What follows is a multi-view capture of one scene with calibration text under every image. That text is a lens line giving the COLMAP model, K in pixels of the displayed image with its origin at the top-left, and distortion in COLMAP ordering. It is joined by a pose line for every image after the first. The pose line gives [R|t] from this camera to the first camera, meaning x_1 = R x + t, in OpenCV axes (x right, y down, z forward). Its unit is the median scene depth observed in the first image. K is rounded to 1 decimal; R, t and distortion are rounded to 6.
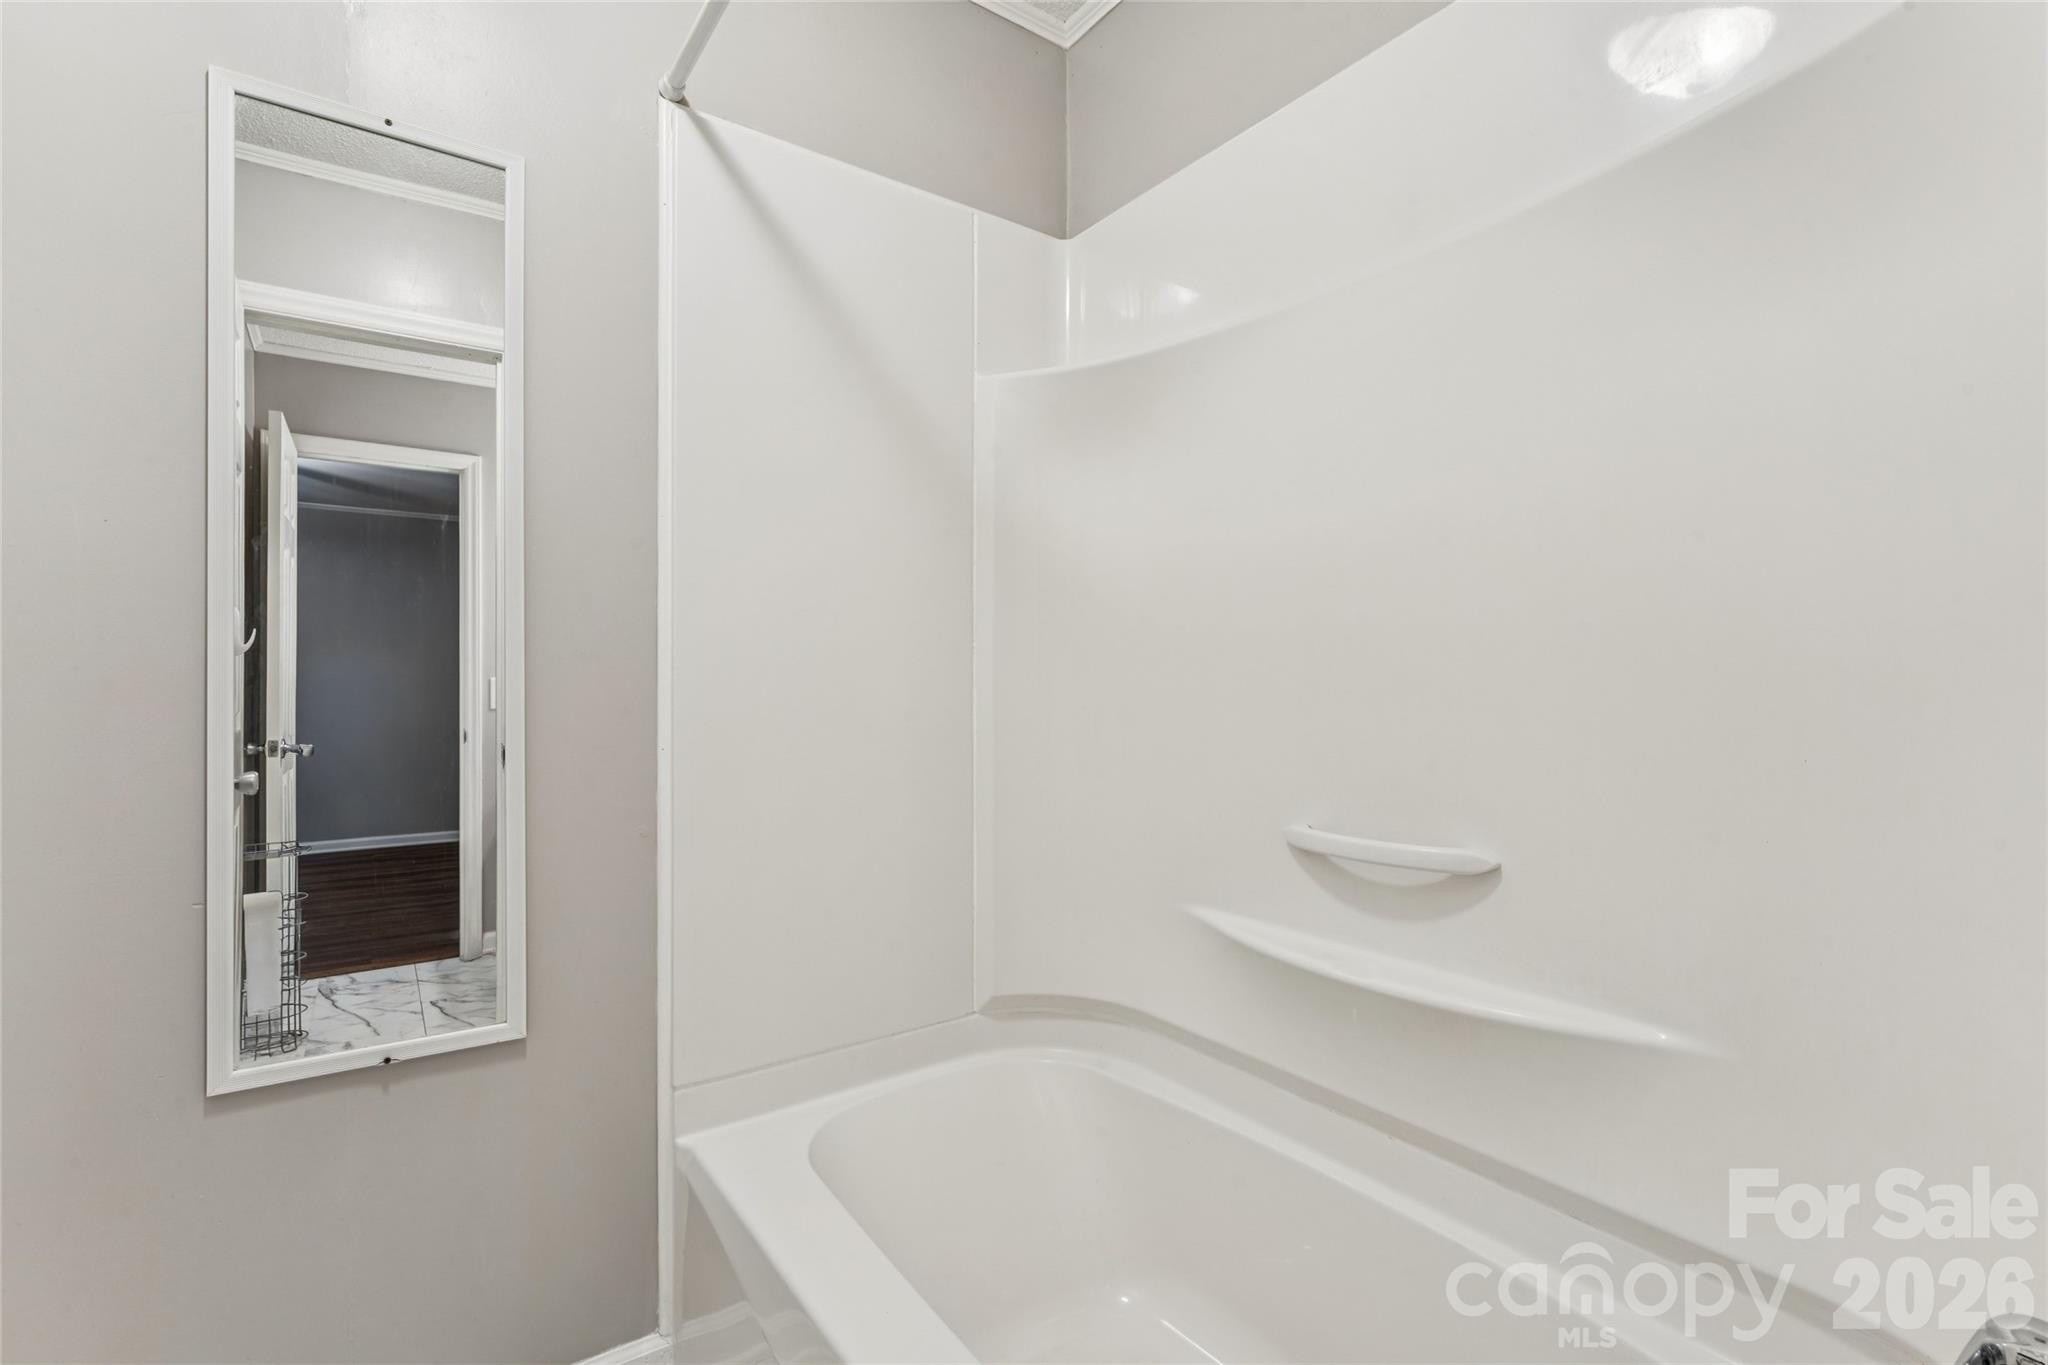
lens RADIAL K [[919.4, 0, 1017.6], [0, 919.4, 680.0], [0, 0, 1]] dist [-0.001735, 0.000185]
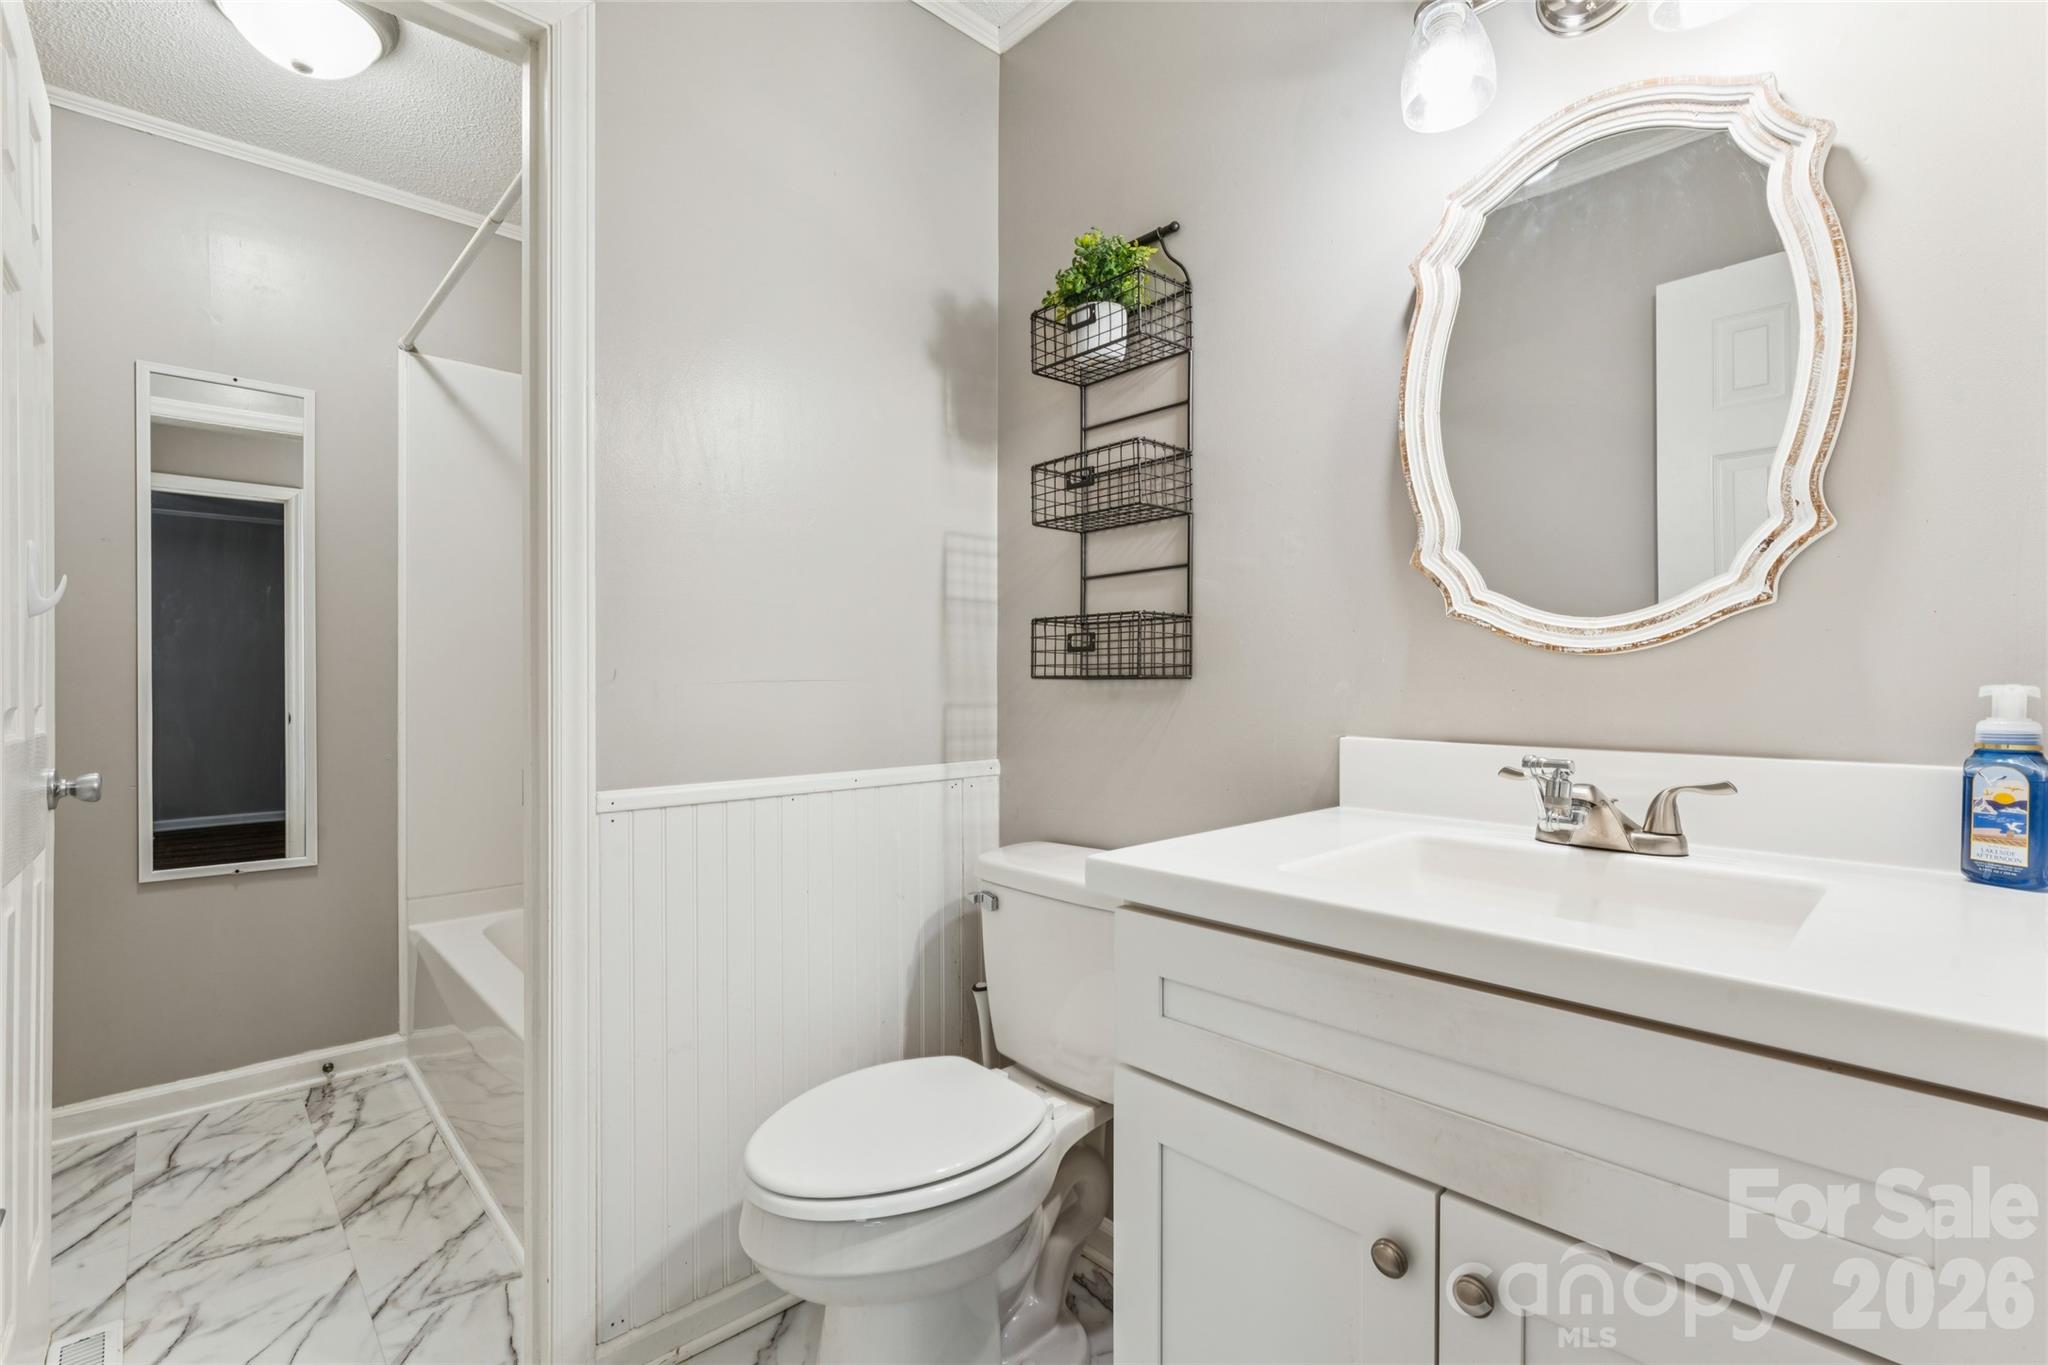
lens RADIAL K [[919.4, 0, 1017.6], [0, 919.4, 680.0], [0, 0, 1]] dist [-0.001735, 0.000185]
pose [[0.992092, 0.005241, 0.125402, 0.576695], [-0.006885, 0.999896, 0.012686, -0.018240], [-0.125322, -0.013449, 0.992025, -0.922627]]
